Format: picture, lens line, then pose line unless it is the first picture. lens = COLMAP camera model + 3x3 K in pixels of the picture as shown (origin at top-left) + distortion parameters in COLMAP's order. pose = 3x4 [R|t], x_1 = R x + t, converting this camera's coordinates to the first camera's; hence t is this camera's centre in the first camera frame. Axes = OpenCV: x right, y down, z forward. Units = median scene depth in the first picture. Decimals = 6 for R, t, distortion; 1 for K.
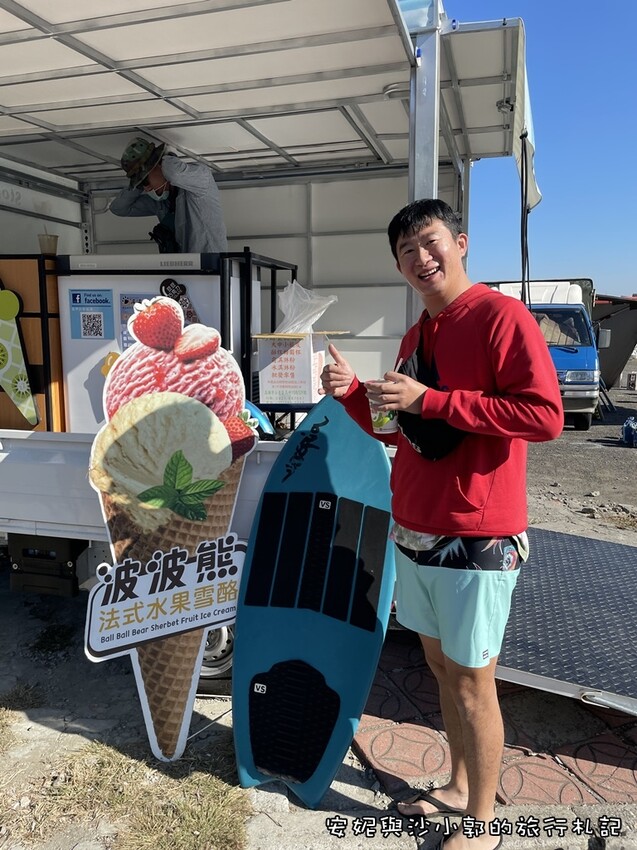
lens RADIAL K [[649.4, 0, 318.5], [0, 649.4, 425.0], [0, 0, 1]] dist [0.094530, -0.134858]
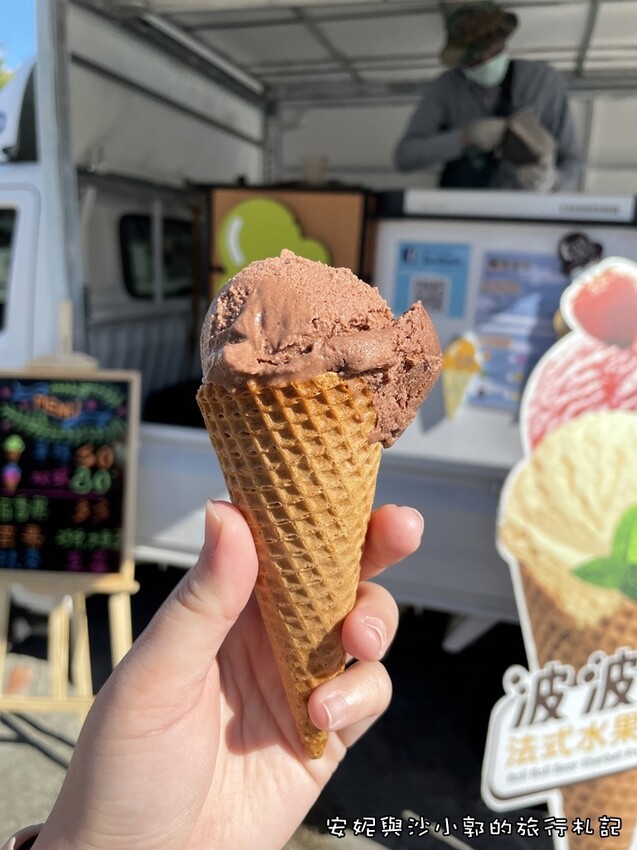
lens RADIAL K [[714.1, 0, 303.7], [0, 714.1, 424.4], [0, 0, 1]] dist [0.070599, -0.211076]
pose [[0.998933, 0.043624, -0.015174, -0.533060], [-0.042532, 0.996908, 0.066066, -0.072104], [0.018010, -0.065350, 0.997700, 0.284395]]
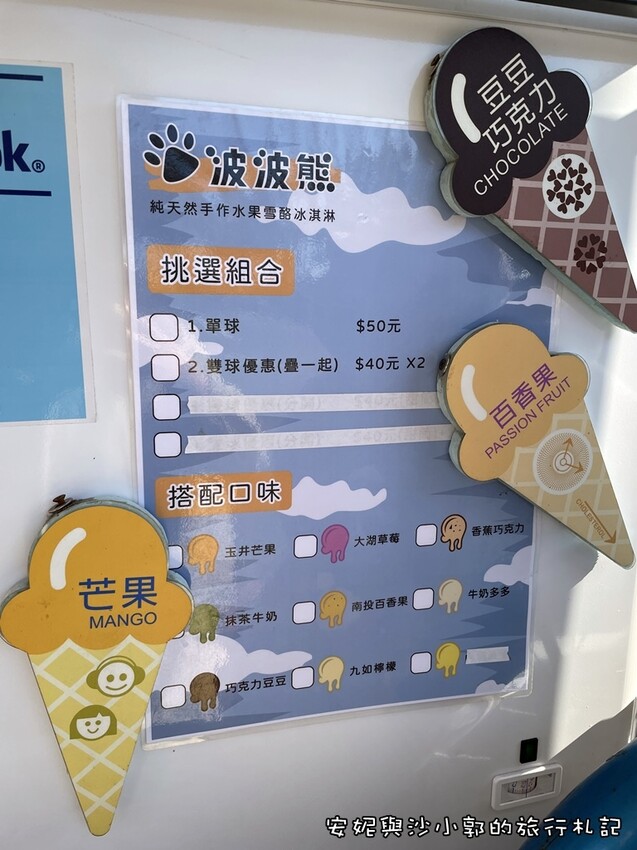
lens RADIAL K [[649.4, 0, 318.5], [0, 649.4, 425.0], [0, 0, 1]] dist [0.094530, -0.134858]
pose [[0.863944, -0.106721, 0.492149, -0.392234], [0.084919, 0.994165, 0.066512, -0.154619], [-0.496376, -0.015670, 0.867966, 0.967311]]
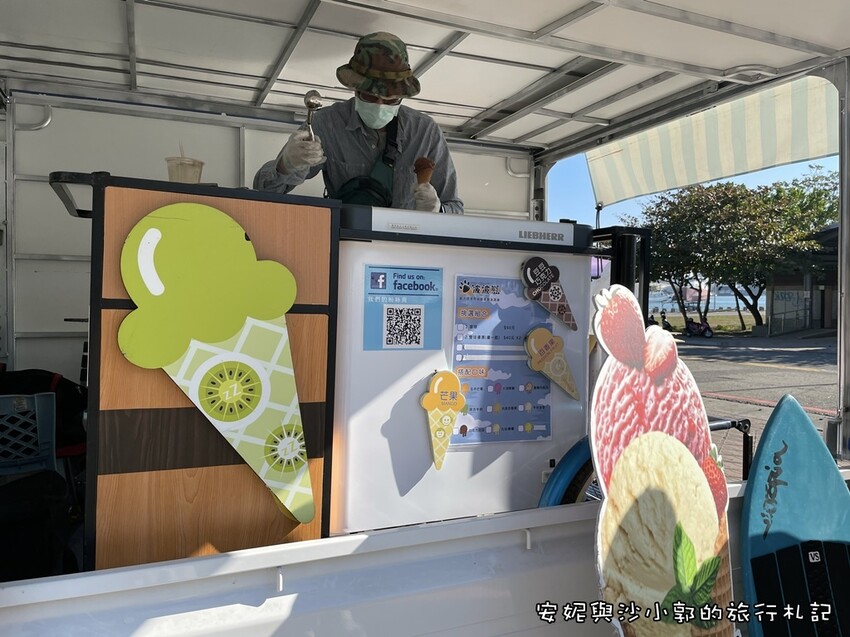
lens RADIAL K [[650.5, 0, 426.5], [0, 650.5, 312.7], [0, 0, 1]] dist [0.100040, -0.142853]
pose [[0.765166, 0.002055, 0.643830, -0.816575], [0.087375, 0.990412, -0.107002, -0.116447], [-0.637877, 0.138128, 0.757650, 0.633664]]
